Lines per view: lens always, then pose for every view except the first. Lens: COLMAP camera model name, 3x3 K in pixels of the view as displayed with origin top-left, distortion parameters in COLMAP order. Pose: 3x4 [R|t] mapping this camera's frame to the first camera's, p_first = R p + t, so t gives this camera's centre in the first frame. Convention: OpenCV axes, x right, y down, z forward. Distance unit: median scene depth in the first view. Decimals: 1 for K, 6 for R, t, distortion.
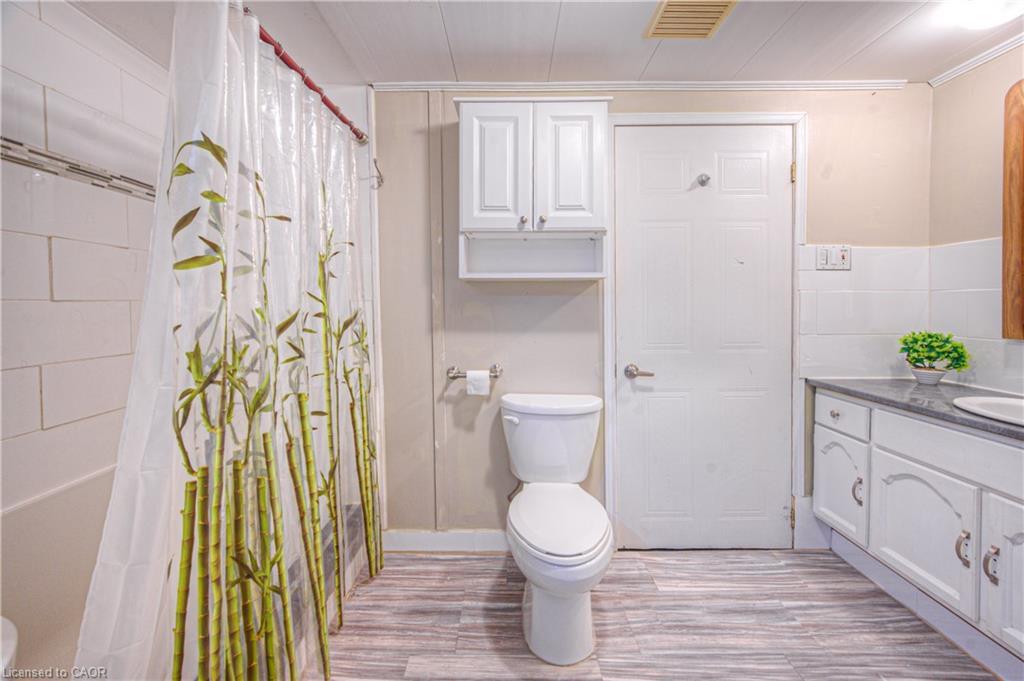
lens RADIAL K [[413.7, 0, 509.4], [0, 413.7, 301.4], [0, 0, 1]] dist [-0.001270, -0.000139]
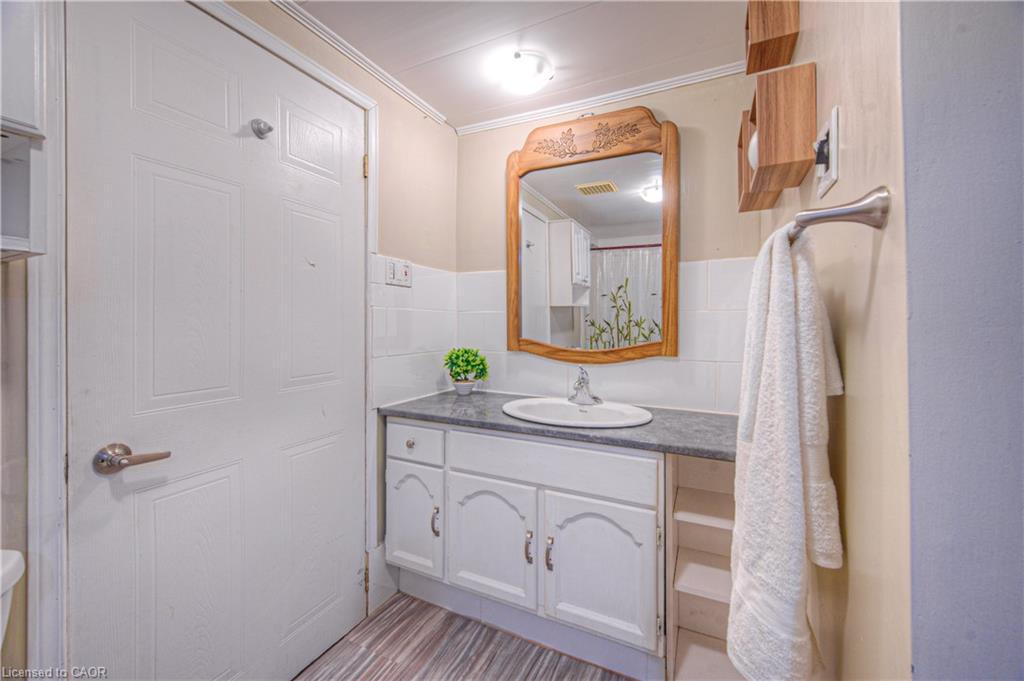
lens RADIAL K [[408.6, 0, 511.8], [0, 408.6, 324.1], [0, 0, 1]] dist [0.000282, -0.000345]
pose [[0.442320, 0.004029, 0.896848, 0.077723], [-0.013574, 0.999905, 0.002203, 0.004986], [-0.896755, -0.013148, 0.442332, 0.396848]]
